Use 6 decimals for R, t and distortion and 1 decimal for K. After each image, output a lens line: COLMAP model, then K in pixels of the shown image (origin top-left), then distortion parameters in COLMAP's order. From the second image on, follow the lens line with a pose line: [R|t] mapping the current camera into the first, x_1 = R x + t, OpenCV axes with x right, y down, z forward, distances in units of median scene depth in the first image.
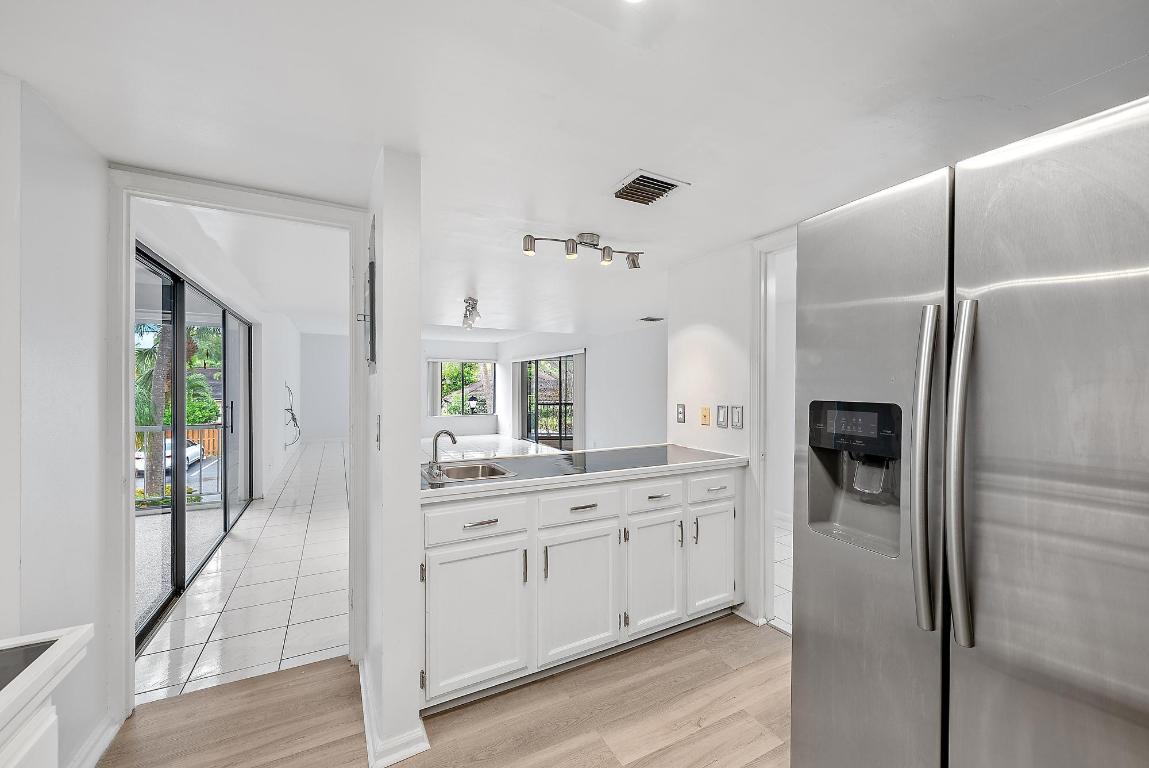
lens RADIAL K [[459.2, 0, 576.7], [0, 459.2, 388.8], [0, 0, 1]] dist [0.001615, 0.000204]
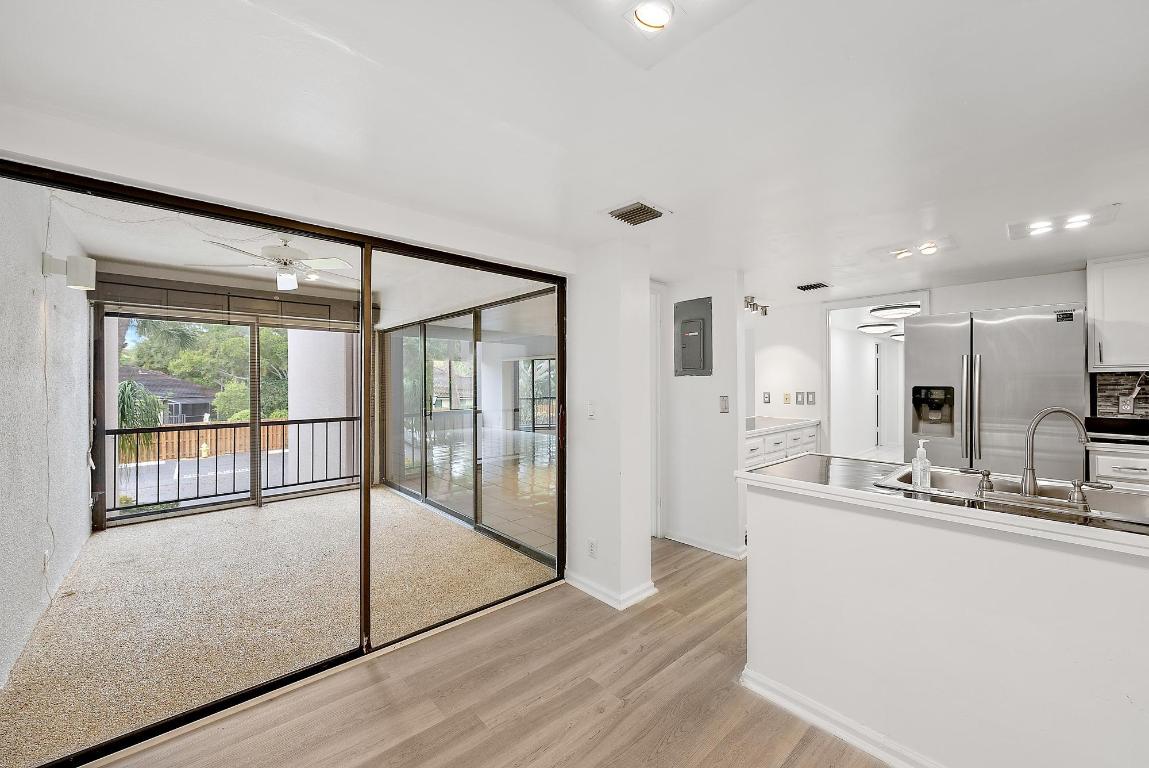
lens RADIAL K [[438.8, 0, 608.7], [0, 438.8, 387.6], [0, 0, 1]] dist [0.001013, 0.000102]
pose [[0.961021, -0.009127, 0.276325, -0.933993], [0.007733, 0.999951, 0.006132, 0.002216], [-0.276368, -0.003756, 0.961045, -0.468399]]
